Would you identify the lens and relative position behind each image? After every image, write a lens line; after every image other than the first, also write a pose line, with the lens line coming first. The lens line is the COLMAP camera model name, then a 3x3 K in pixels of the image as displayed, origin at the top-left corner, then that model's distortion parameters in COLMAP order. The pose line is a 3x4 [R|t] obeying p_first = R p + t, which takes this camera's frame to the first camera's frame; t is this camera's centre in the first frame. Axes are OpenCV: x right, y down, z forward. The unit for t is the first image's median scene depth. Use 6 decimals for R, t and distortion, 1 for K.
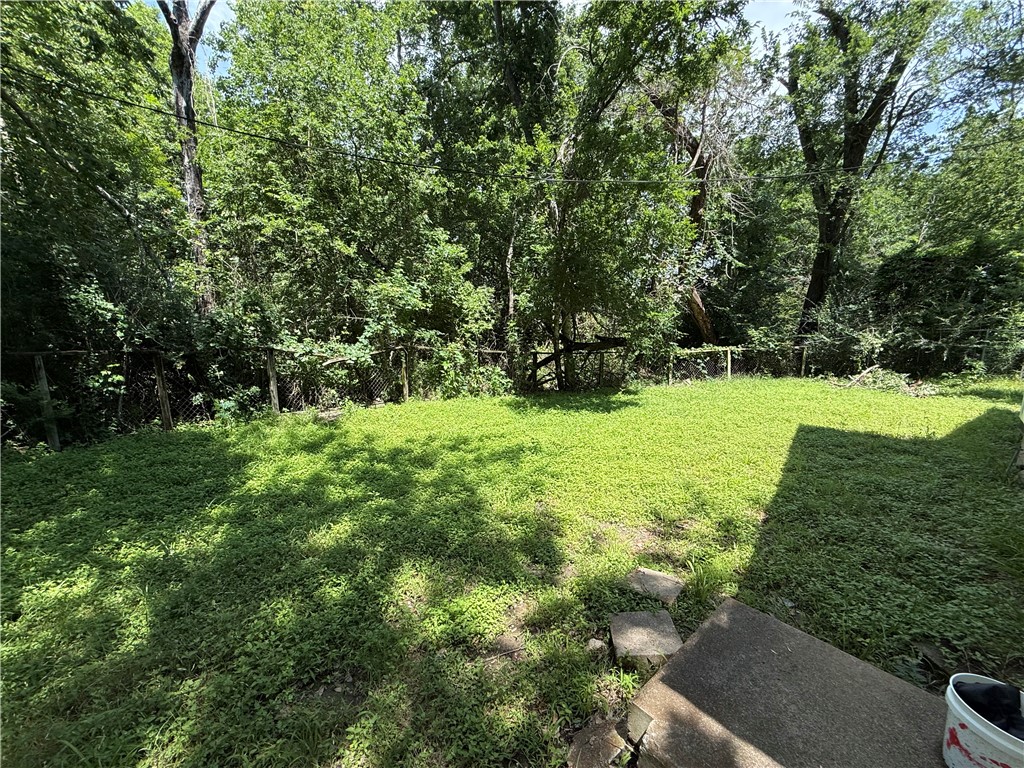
lens RADIAL K [[411.1, 0, 509.1], [0, 411.1, 377.7], [0, 0, 1]] dist [-0.002358, 0.000917]
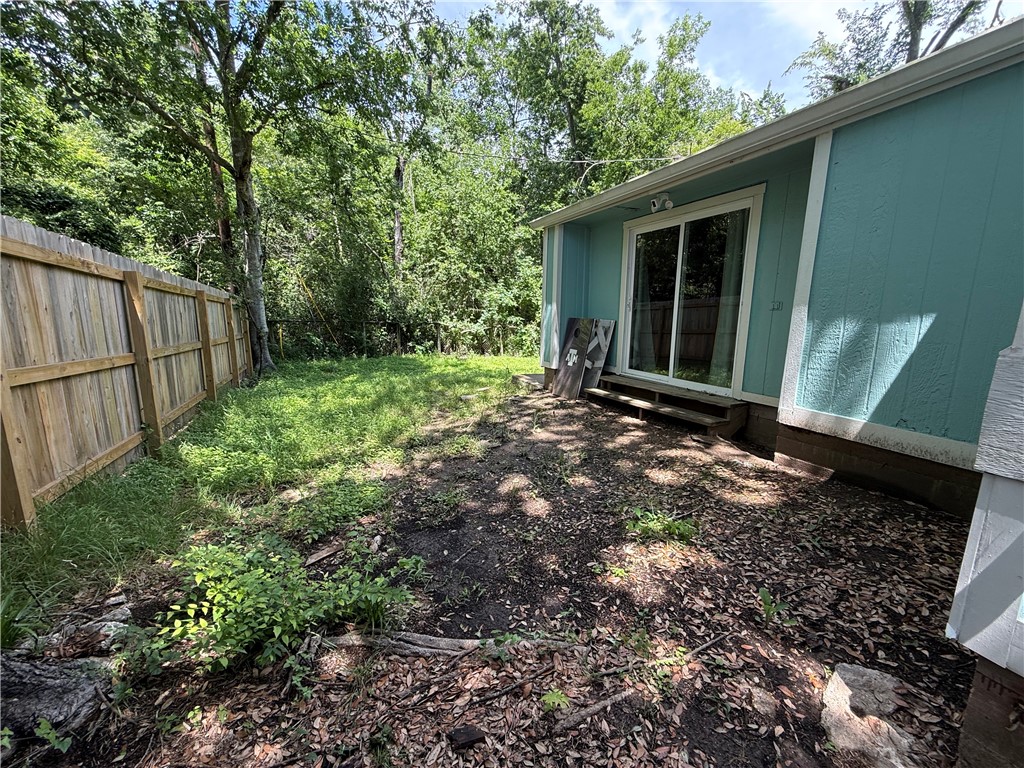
lens RADIAL K [[411.1, 0, 512.3], [0, 411.1, 385.6], [0, 0, 1]] dist [-0.002358, 0.000917]
pose [[0.954049, 0.058060, -0.293972, 0.364266], [-0.051171, 0.998206, 0.031077, 0.139167], [0.295249, -0.014606, 0.955309, -0.786448]]
